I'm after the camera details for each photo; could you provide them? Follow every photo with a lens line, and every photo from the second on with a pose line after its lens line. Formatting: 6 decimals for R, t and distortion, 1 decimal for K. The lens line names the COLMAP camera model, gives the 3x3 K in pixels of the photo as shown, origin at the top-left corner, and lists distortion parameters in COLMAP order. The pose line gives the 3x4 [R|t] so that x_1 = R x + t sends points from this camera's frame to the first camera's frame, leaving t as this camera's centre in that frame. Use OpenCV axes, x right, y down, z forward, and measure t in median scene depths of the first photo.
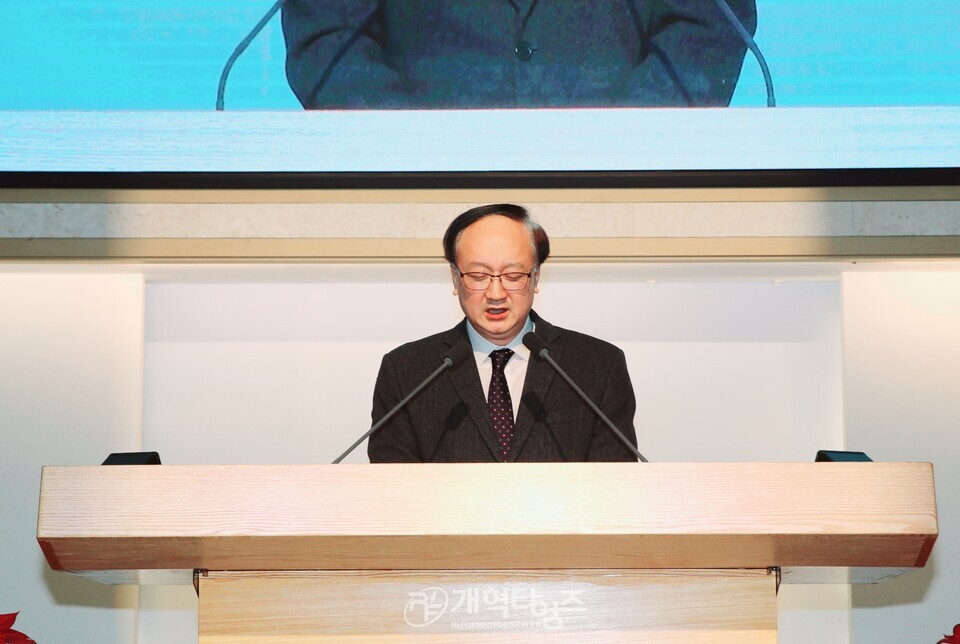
lens RADIAL K [[2188.9, 0, 480.0], [0, 2188.9, 322.0], [0, 0, 1]] dist [0.111357, 0.212903]
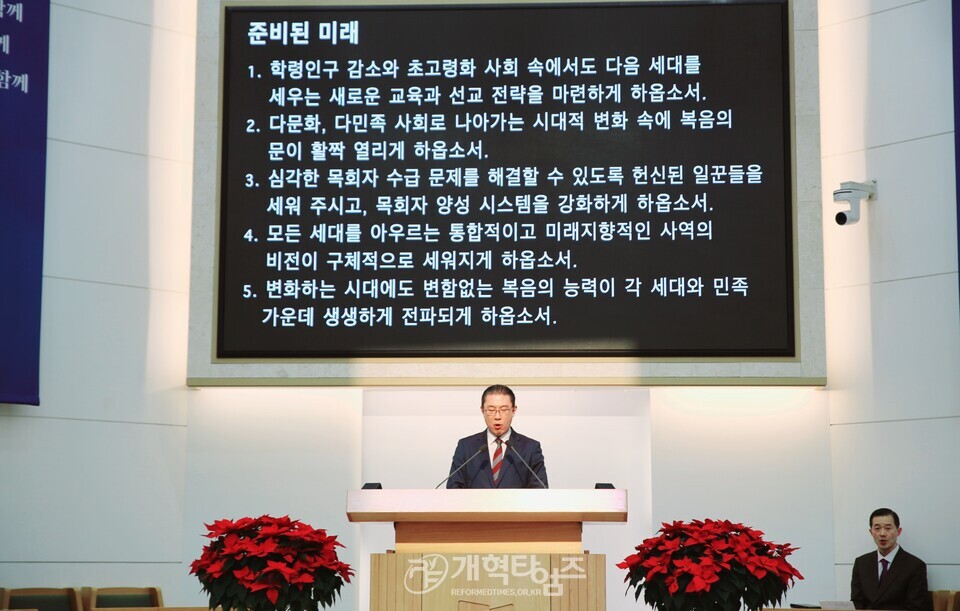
lens RADIAL K [[2073.6, 0, 479.6], [0, 2073.6, 246.0], [0, 0, 1]] dist [0.395089, 0.037245]
pose [[0.998474, -0.002513, -0.055166, 0.157521], [0.003389, 0.999870, 0.015795, -0.326399], [0.055119, -0.015958, 0.998352, -1.955965]]
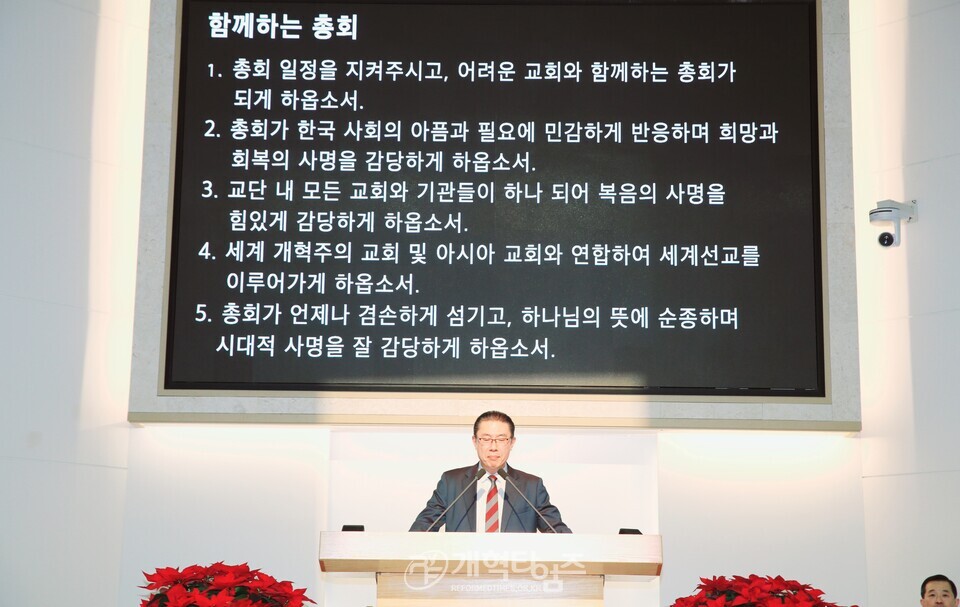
lens RADIAL K [[1711.6, 0, 462.6], [0, 1711.6, 303.4], [0, 0, 1]] dist [0.282794, -0.065576]
pose [[0.999823, 0.012735, -0.013829, -0.004396], [-0.013212, 0.999300, -0.034988, -0.131877], [0.013374, 0.035165, 0.999292, -1.022517]]
